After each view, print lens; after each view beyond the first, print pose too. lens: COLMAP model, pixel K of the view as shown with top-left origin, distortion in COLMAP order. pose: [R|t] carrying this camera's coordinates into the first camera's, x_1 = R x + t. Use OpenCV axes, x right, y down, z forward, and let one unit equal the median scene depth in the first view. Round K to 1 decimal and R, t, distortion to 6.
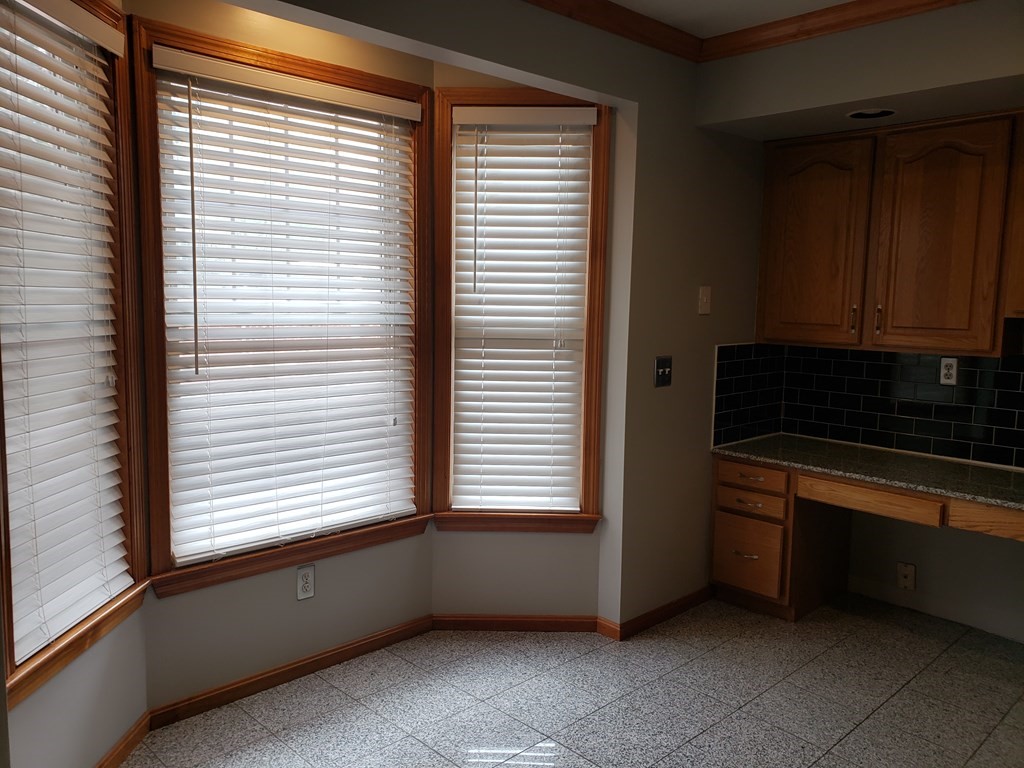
lens RADIAL K [[780.3, 0, 512.6], [0, 780.3, 381.5], [0, 0, 1]] dist [-0.000718, 0.008797]
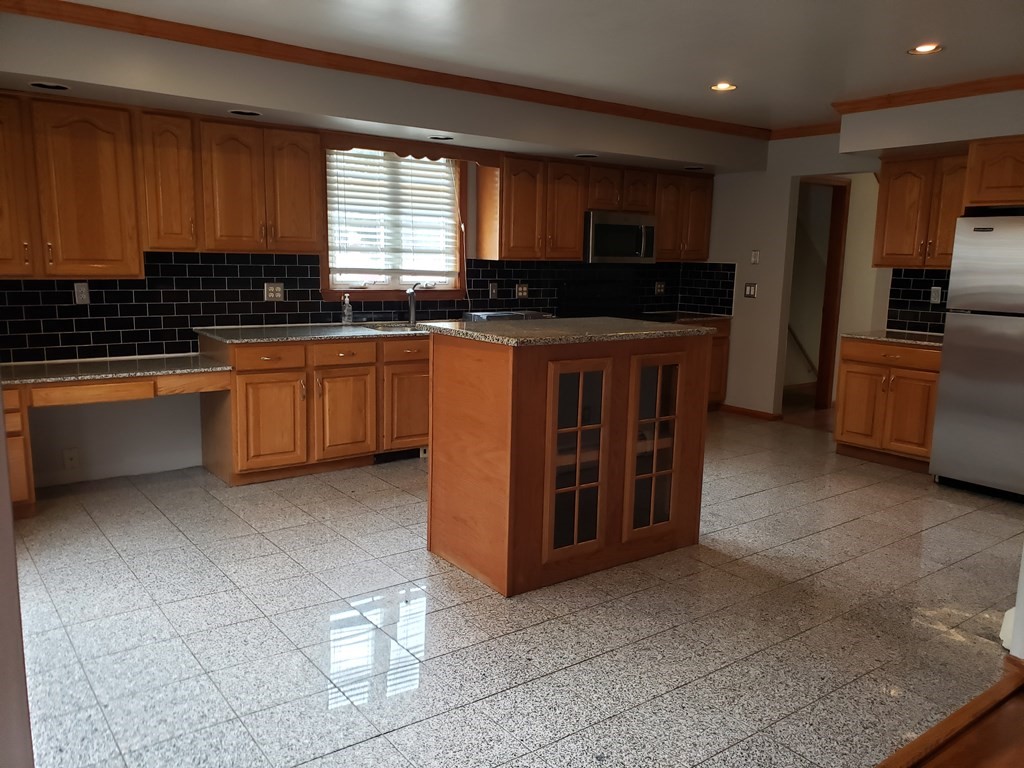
lens RADIAL K [[780.3, 0, 522.5], [0, 780.3, 386.1], [0, 0, 1]] dist [-0.000718, 0.008797]
pose [[0.098497, -0.179278, 0.978855, -0.760719], [0.089967, 0.981215, 0.170657, -0.019480], [-0.991062, 0.071256, 0.112776, 0.148307]]
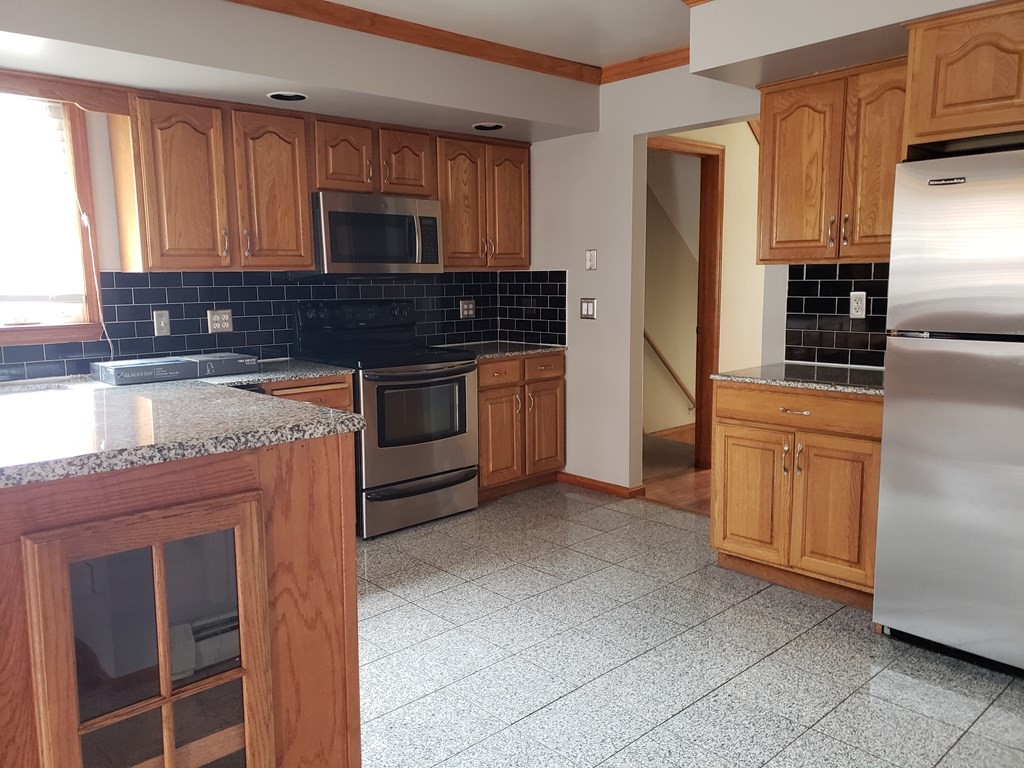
lens RADIAL K [[780.3, 0, 502.9], [0, 780.3, 384.0], [0, 0, 1]] dist [-0.000718, 0.008797]
pose [[0.001803, -0.148635, 0.988890, -0.450563], [0.119614, 0.981824, 0.147355, 0.009405], [-0.992819, 0.118019, 0.019549, 0.043372]]
